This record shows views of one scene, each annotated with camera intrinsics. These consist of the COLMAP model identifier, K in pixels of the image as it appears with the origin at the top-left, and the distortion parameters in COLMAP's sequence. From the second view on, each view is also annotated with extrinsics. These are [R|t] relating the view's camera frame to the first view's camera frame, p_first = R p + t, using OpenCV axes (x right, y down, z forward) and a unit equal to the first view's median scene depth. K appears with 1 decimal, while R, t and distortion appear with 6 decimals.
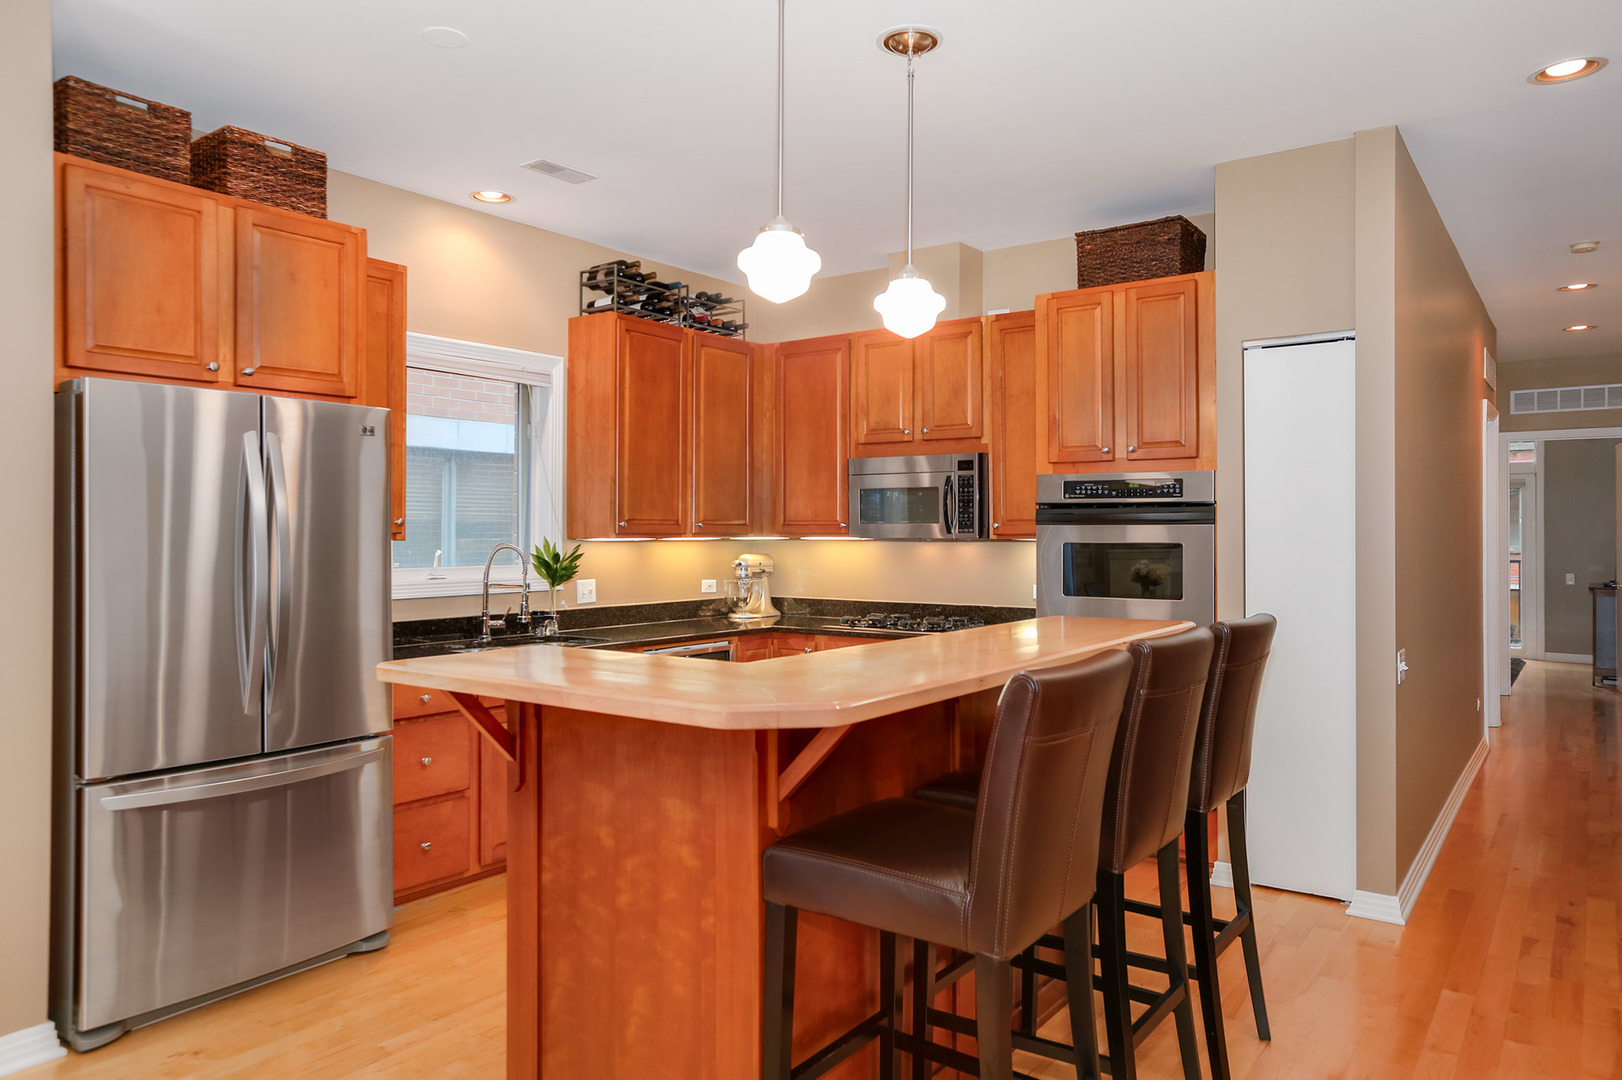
lens RADIAL K [[1073.3, 0, 811.7], [0, 1073.3, 529.9], [0, 0, 1]] dist [0.002088, 0.004088]
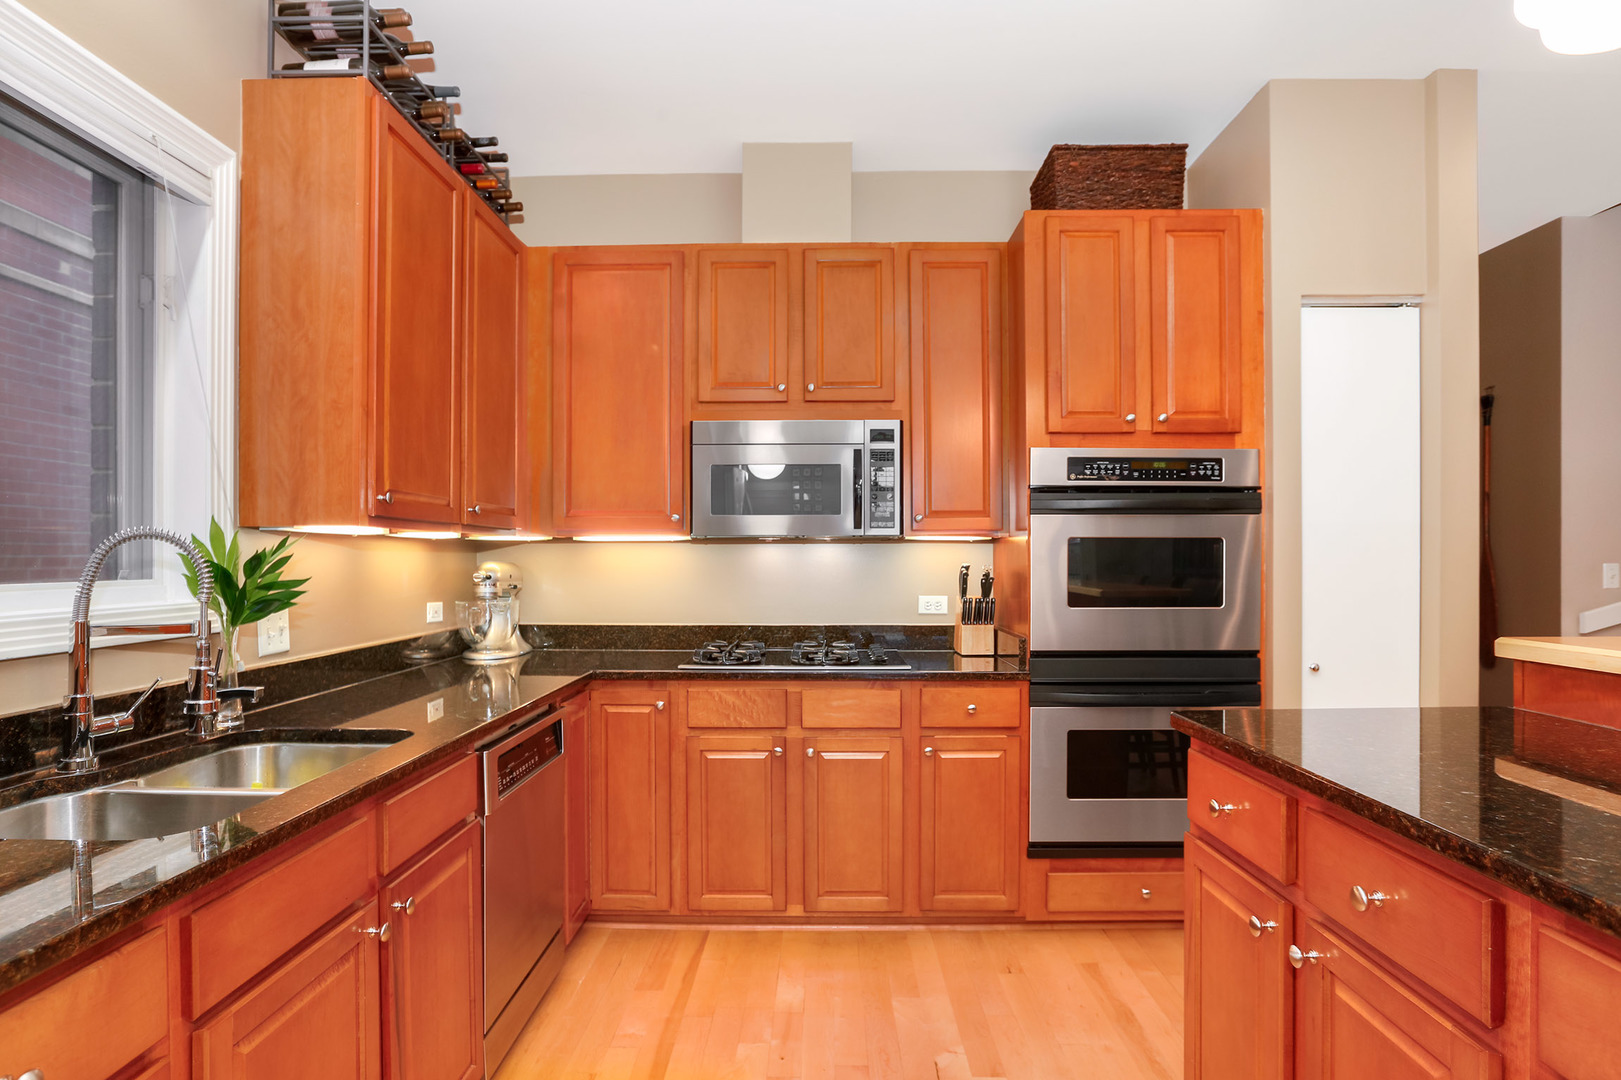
lens RADIAL K [[874.9, 0, 814.1], [0, 874.9, 558.3], [0, 0, 1]] dist [-0.019925, 0.000421]
pose [[0.819995, -0.001552, 0.572369, -0.277540], [-0.000477, 0.999994, 0.003395, 0.025285], [-0.572371, -0.003057, 0.819989, 0.610435]]
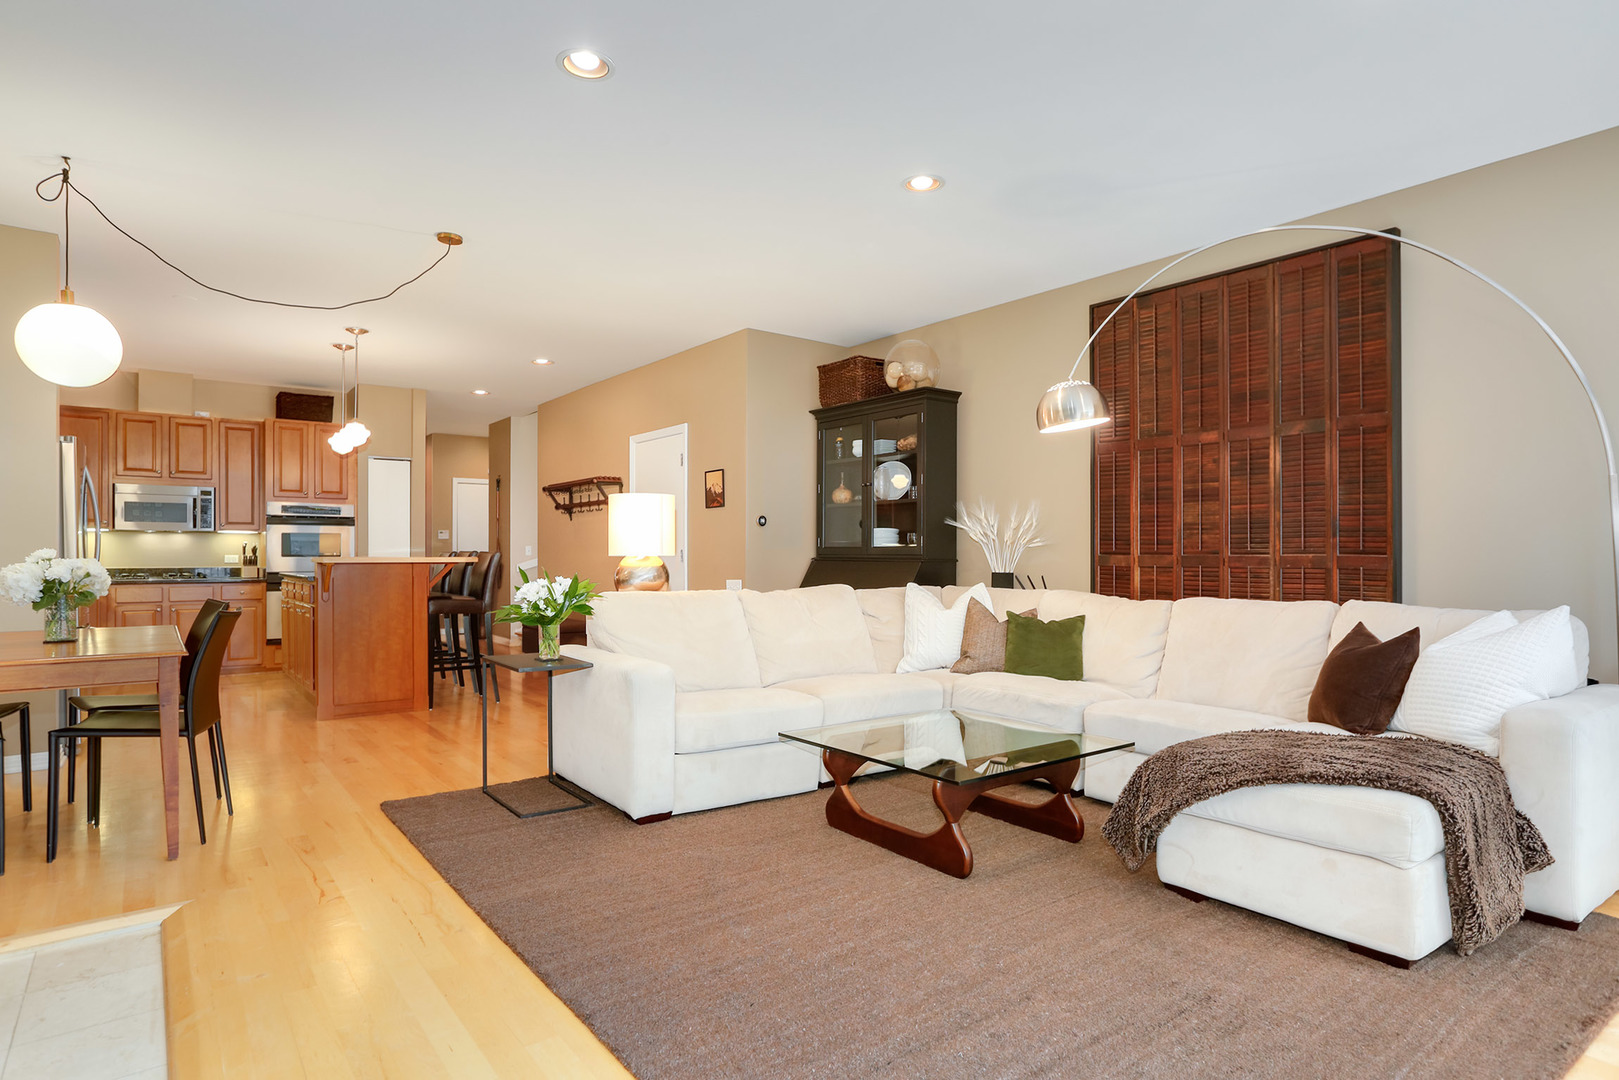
lens RADIAL K [[801.8, 0, 799.0], [0, 801.8, 543.9], [0, 0, 1]] dist [-0.068549, 0.032109]
pose [[0.245660, 0.013542, 0.969262, -1.101925], [-0.002969, 0.999908, -0.013217, 0.054162], [-0.969352, 0.000370, 0.245677, -0.445345]]
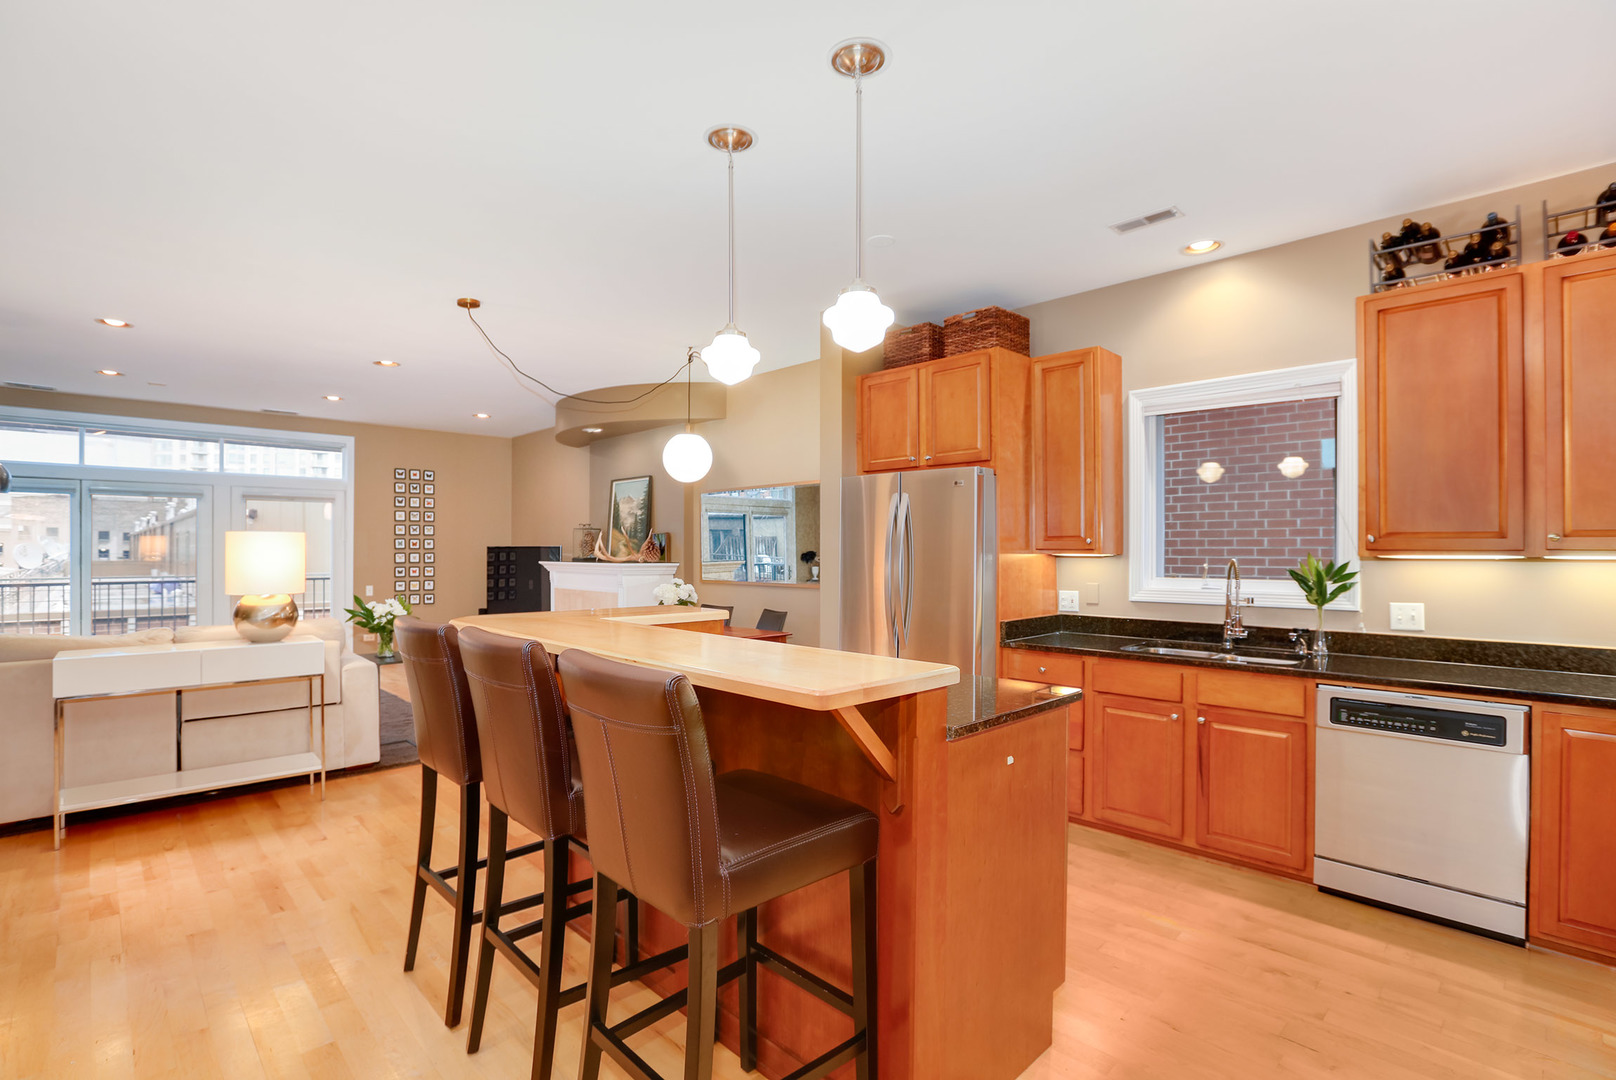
lens RADIAL K [[751.4, 0, 801.1], [0, 751.4, 550.1], [0, 0, 1]] dist [-0.049340, 0.014932]
pose [[-0.159239, -0.000825, -0.987240, 0.537643], [-0.000387, 1.000000, -0.000773, 0.005317], [0.987240, 0.000259, -0.159239, 0.732357]]
